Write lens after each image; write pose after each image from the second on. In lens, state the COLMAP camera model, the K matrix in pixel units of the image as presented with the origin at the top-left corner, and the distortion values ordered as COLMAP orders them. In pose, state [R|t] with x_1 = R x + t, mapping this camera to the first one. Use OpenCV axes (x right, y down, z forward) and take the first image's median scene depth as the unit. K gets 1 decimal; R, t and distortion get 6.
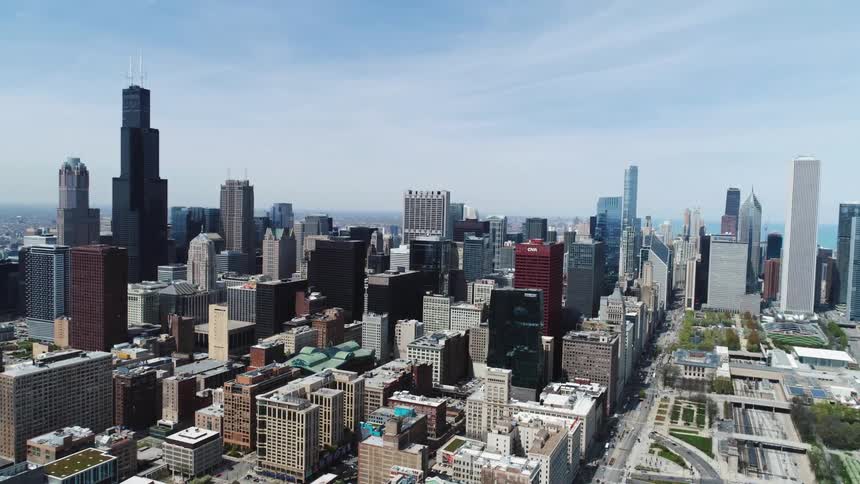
lens RADIAL K [[650.1, 0, 430.0], [0, 650.1, 242.0], [0, 0, 1]] dist [-0.009610, 0.007062]
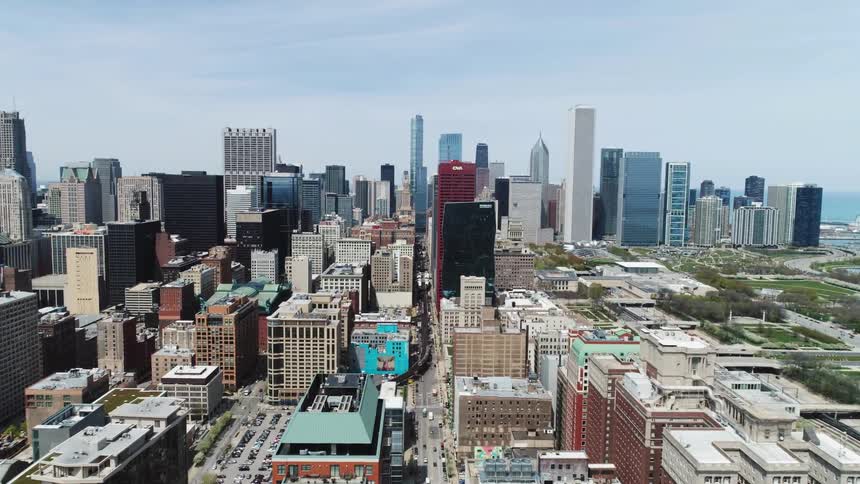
lens RADIAL K [[678.1, 0, 430.0], [0, 678.1, 242.0], [0, 0, 1]] dist [-0.008842, -0.006059]
pose [[0.904720, -0.051789, 0.422848, -0.395635], [0.033374, 0.998149, 0.050845, 0.084961], [-0.424698, -0.031889, 0.904773, 0.074242]]
